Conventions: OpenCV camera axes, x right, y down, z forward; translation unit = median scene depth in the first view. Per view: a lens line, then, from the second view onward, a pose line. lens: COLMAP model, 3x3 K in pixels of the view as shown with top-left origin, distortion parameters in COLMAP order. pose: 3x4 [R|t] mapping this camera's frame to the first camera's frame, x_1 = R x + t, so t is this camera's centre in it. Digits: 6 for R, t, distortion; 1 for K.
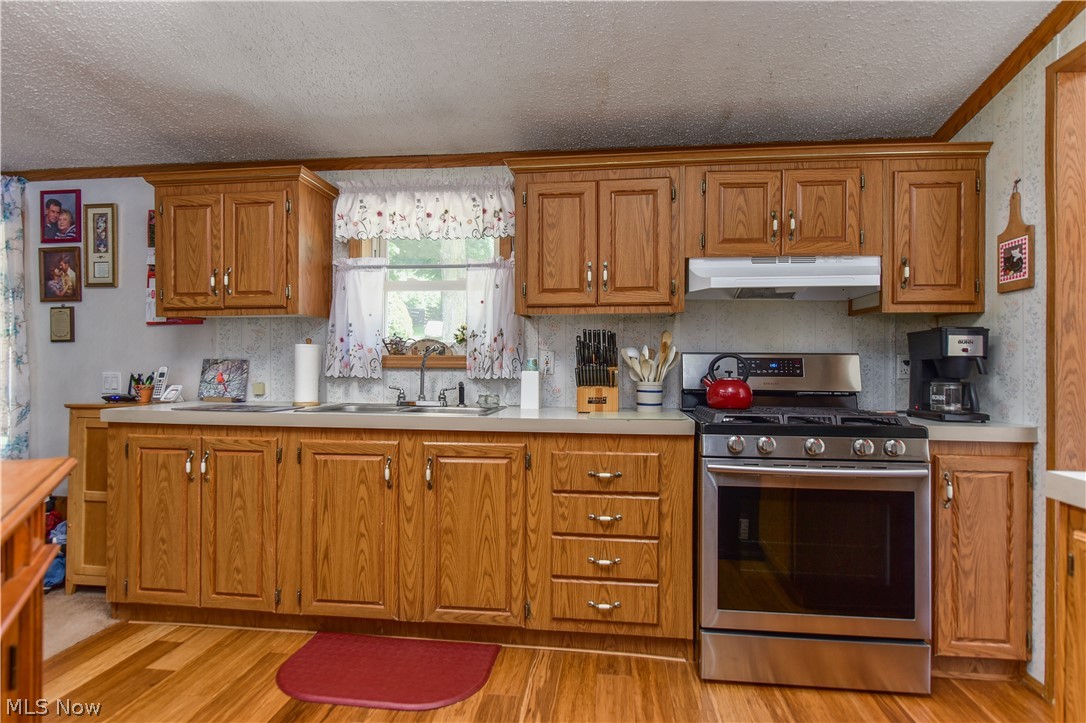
lens RADIAL K [[576.4, 0, 543.0], [0, 576.4, 361.5], [0, 0, 1]] dist [-0.005342, -0.001470]
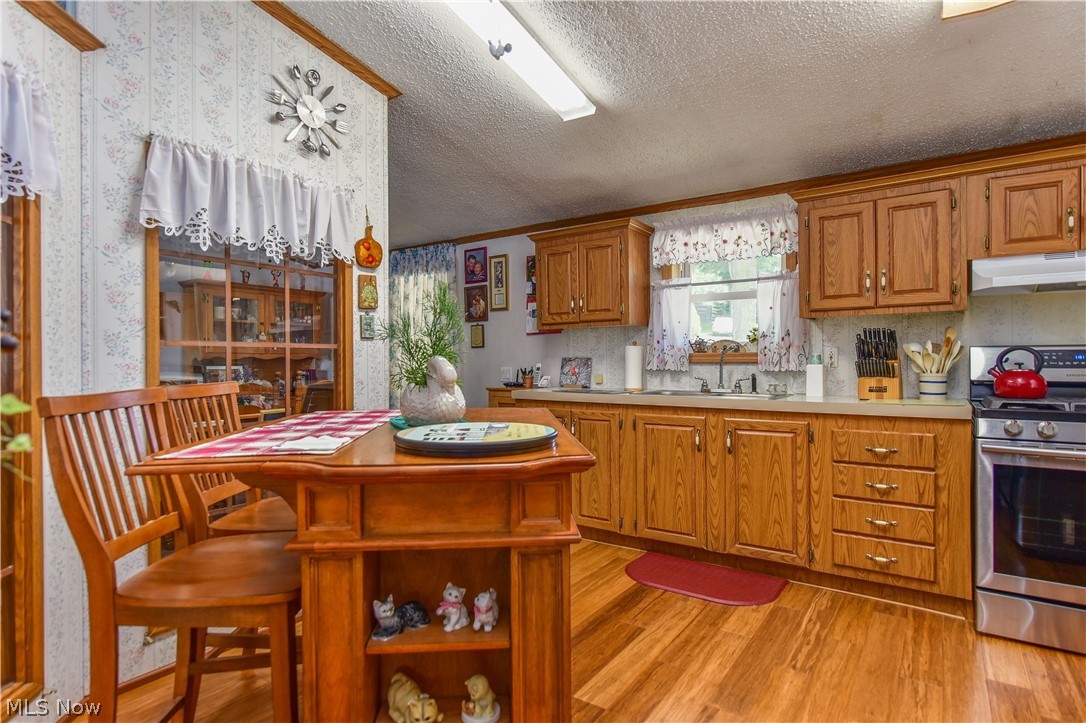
lens RADIAL K [[576.4, 0, 543.0], [0, 576.4, 361.5], [0, 0, 1]] dist [-0.005342, -0.001470]
pose [[0.883756, -0.009245, -0.467856, 0.042374], [0.011802, 0.999927, 0.002534, 0.000939], [0.467799, -0.007762, 0.883801, -0.343314]]
